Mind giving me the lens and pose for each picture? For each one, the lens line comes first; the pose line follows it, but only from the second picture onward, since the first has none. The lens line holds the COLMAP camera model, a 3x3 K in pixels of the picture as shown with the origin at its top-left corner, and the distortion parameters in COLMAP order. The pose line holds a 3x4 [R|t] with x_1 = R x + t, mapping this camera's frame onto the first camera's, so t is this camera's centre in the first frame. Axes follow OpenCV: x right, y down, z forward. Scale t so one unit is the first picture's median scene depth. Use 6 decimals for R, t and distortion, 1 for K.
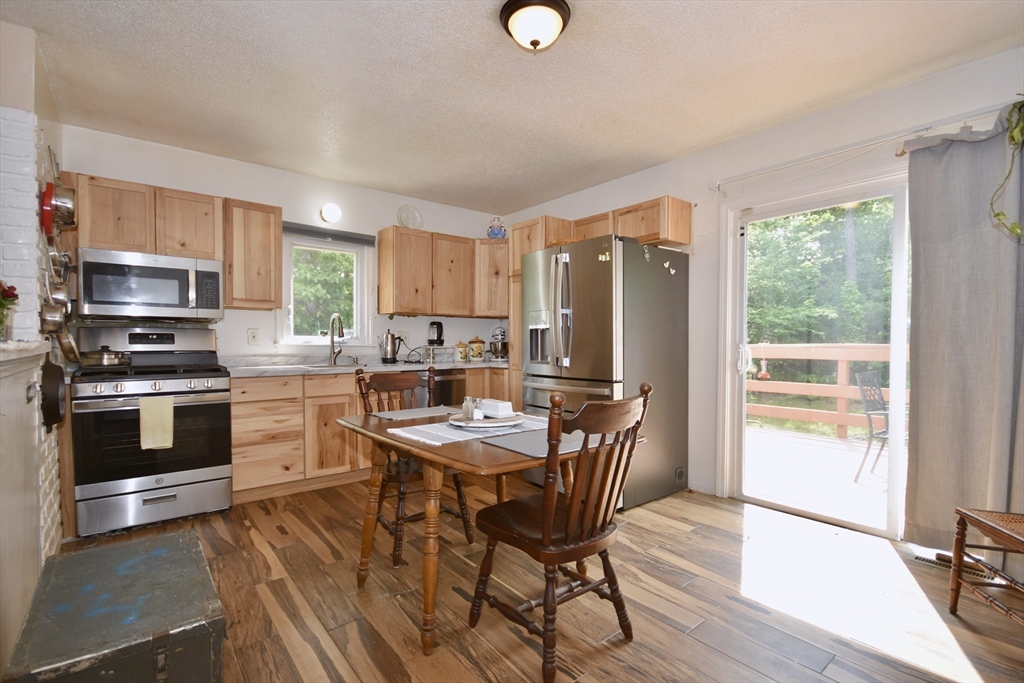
lens RADIAL K [[469.3, 0, 512.0], [0, 469.3, 341.5], [0, 0, 1]] dist [0.000776, -0.000056]
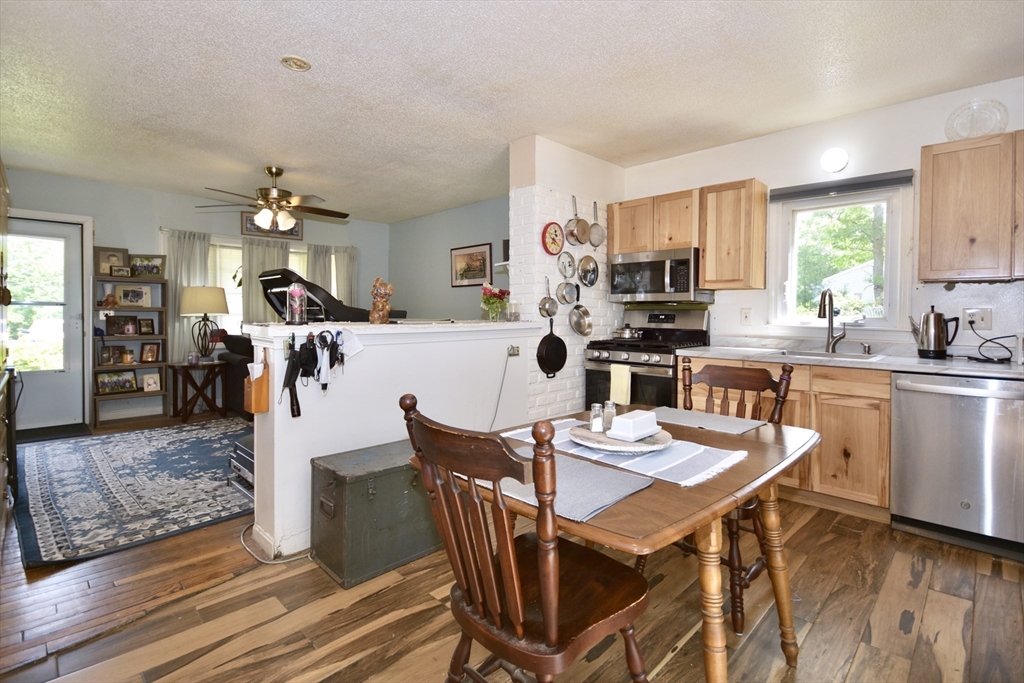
lens RADIAL K [[492.7, 0, 508.8], [0, 492.7, 304.7], [0, 0, 1]] dist [-0.003304, -0.000912]
pose [[0.104460, -0.014457, -0.994424, 0.437752], [-0.002042, 0.999889, -0.014751, -0.020384], [0.994527, 0.003571, 0.104419, 0.431354]]
